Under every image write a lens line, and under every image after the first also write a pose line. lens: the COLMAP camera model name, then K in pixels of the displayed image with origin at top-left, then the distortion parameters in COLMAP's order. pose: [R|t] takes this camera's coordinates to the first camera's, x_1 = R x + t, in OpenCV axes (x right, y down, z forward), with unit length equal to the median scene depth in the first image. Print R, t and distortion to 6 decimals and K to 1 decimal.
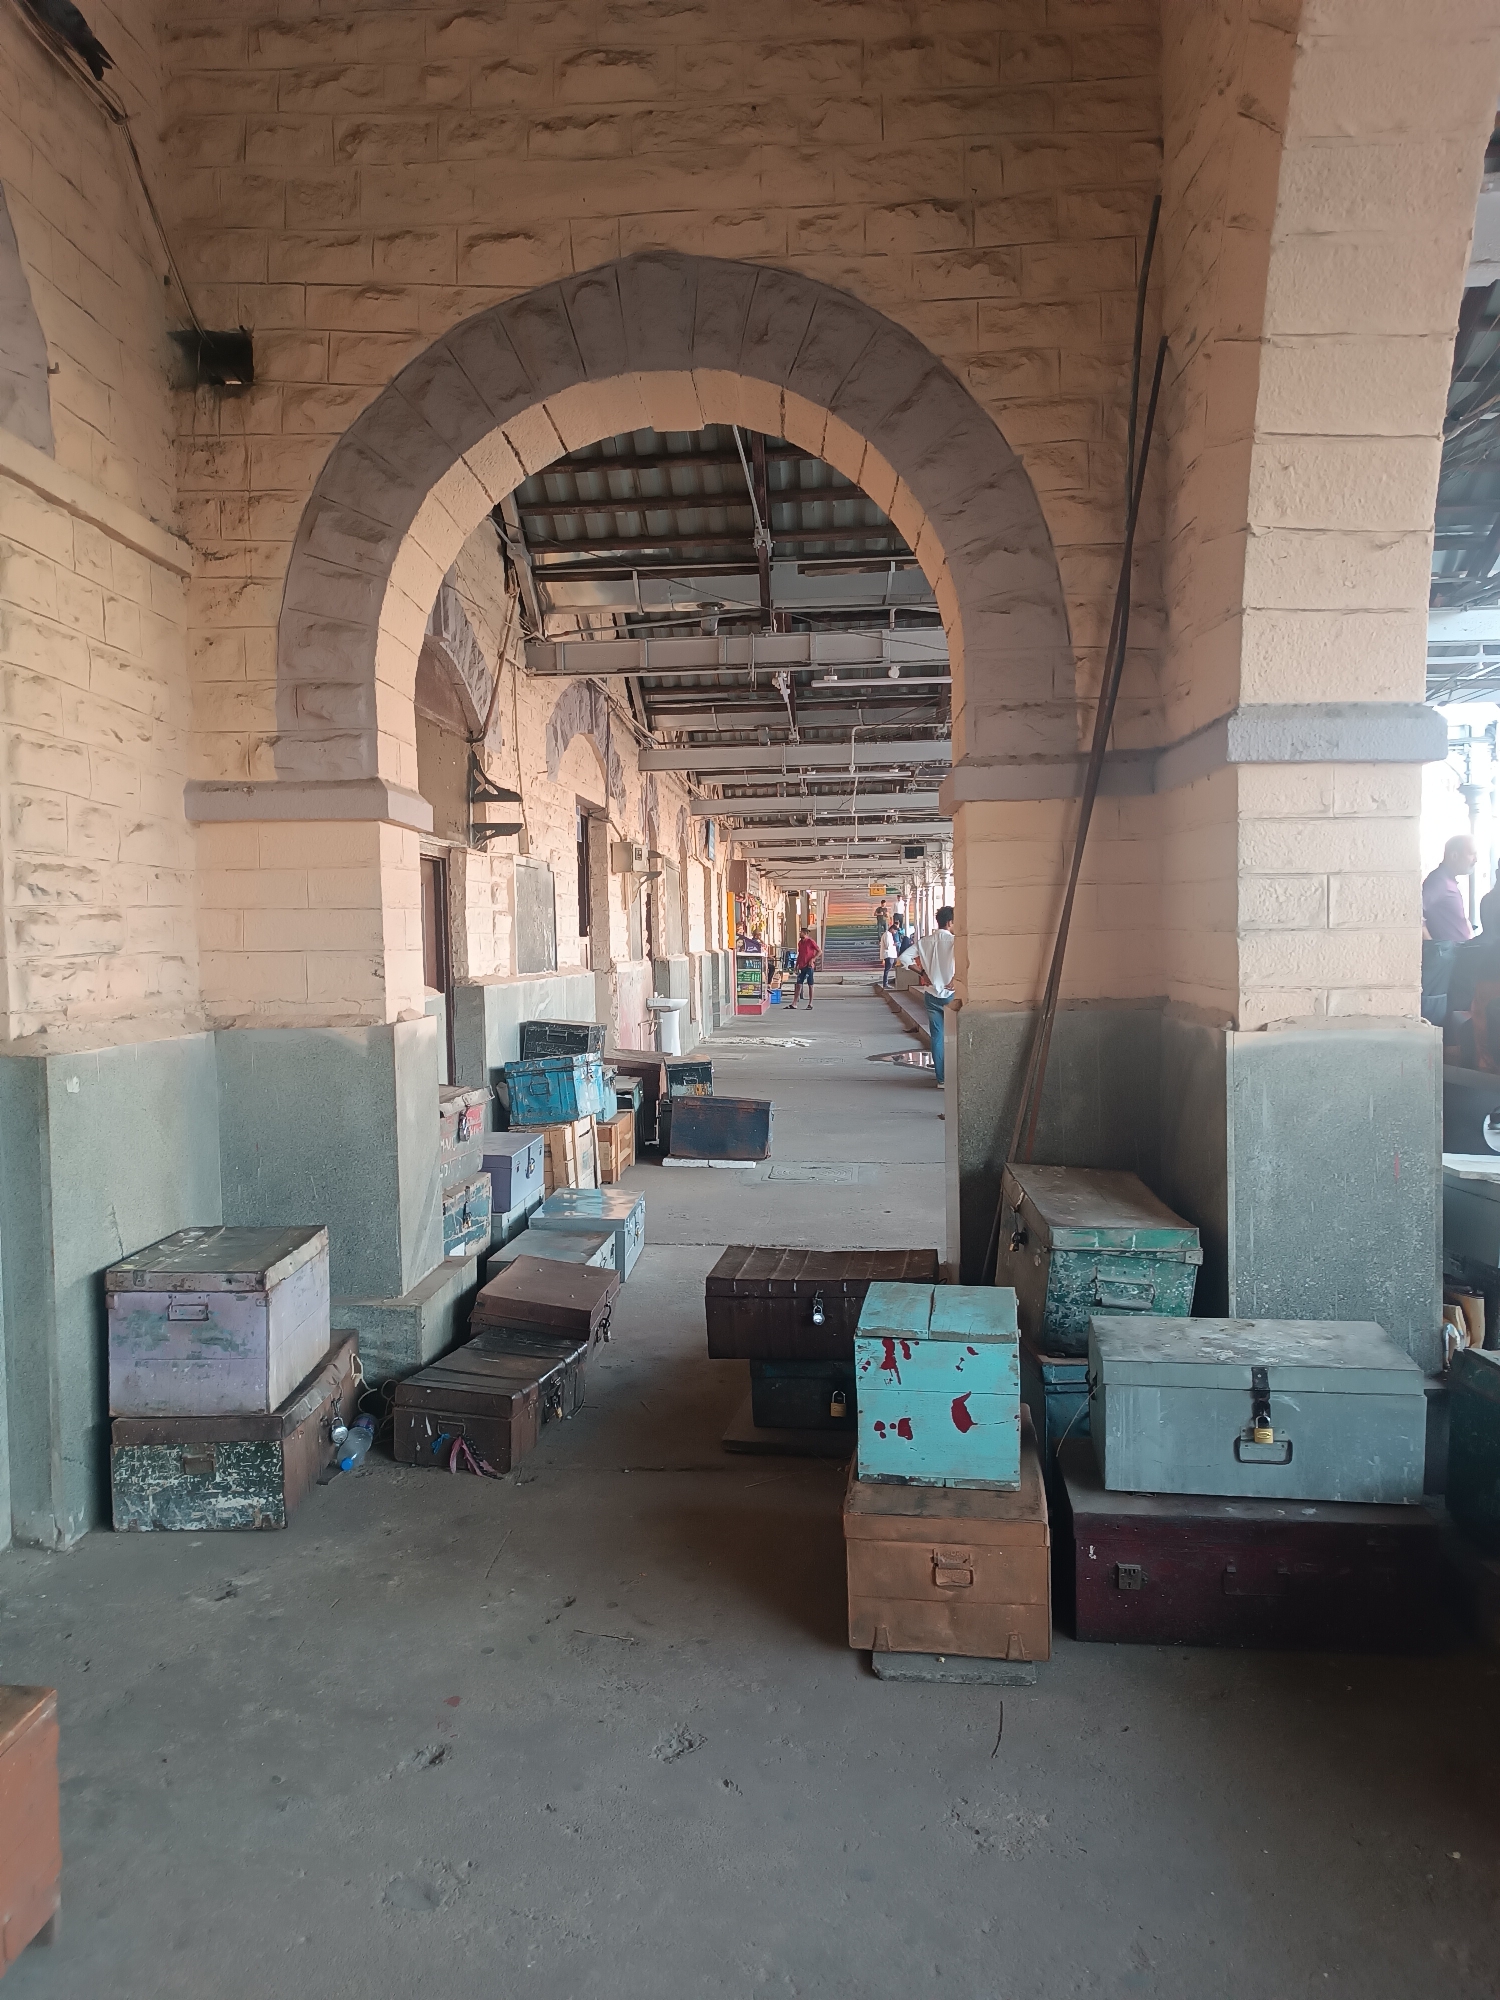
lens RADIAL K [[1427.1, 0, 749.6], [0, 1427.1, 1008.0], [0, 0, 1]] dist [0.033857, -0.032249]
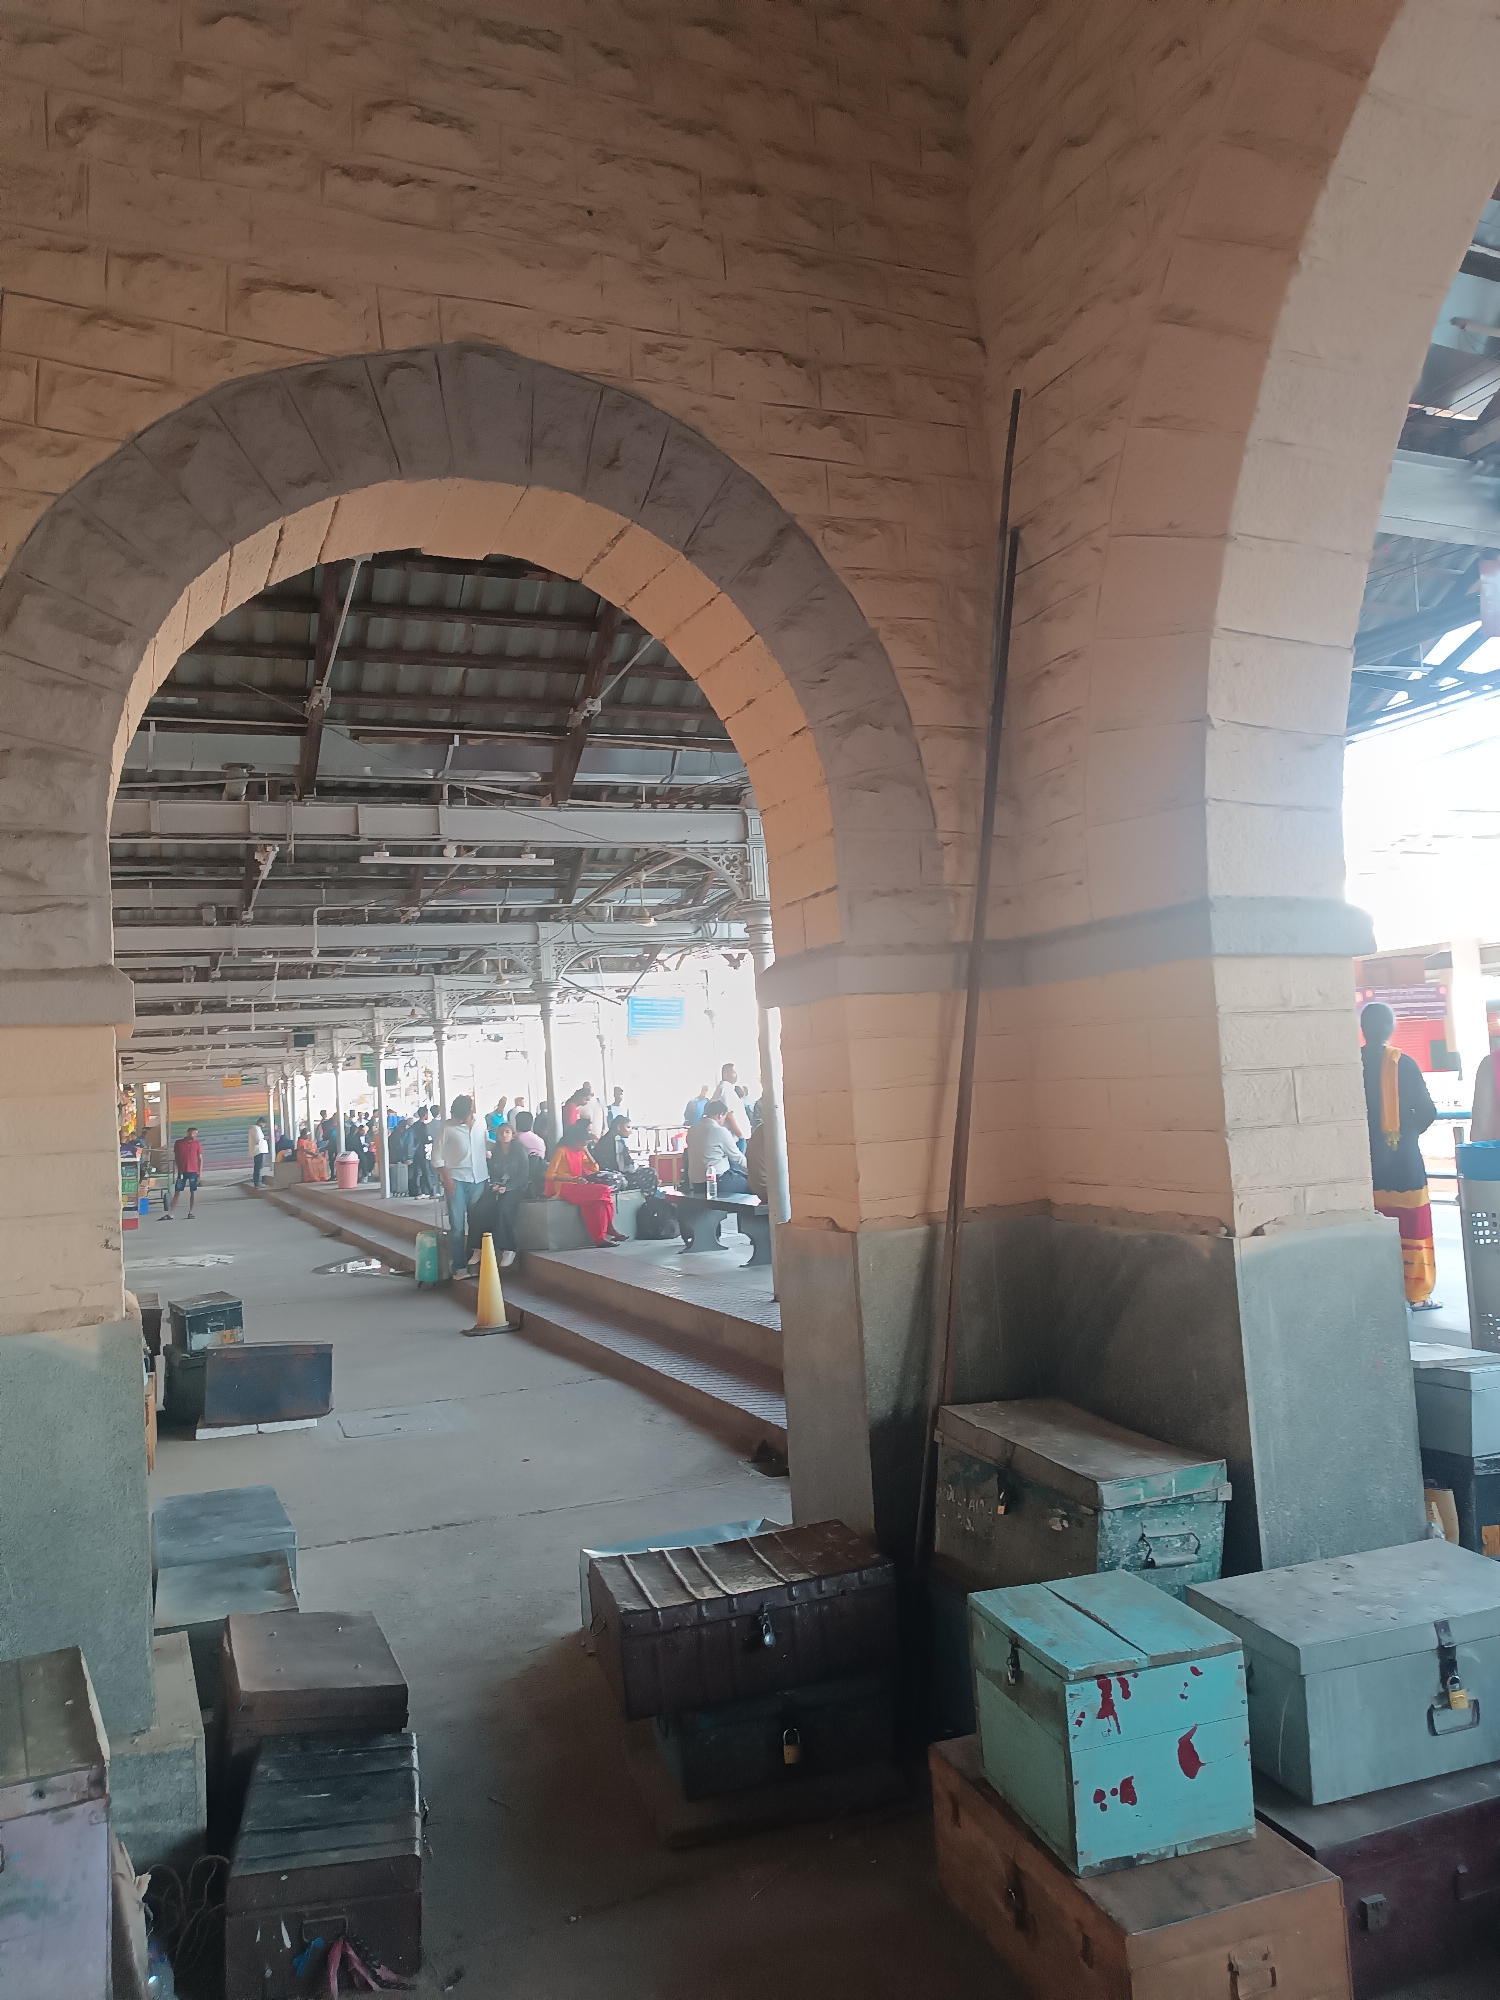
lens RADIAL K [[1427.1, 0, 749.6], [0, 1427.1, 1008.0], [0, 0, 1]] dist [0.033857, -0.032249]
pose [[0.893512, -0.009181, 0.448946, -0.306101], [0.066295, 0.991532, -0.111666, -0.041269], [-0.444119, 0.129538, 0.886554, 0.242775]]
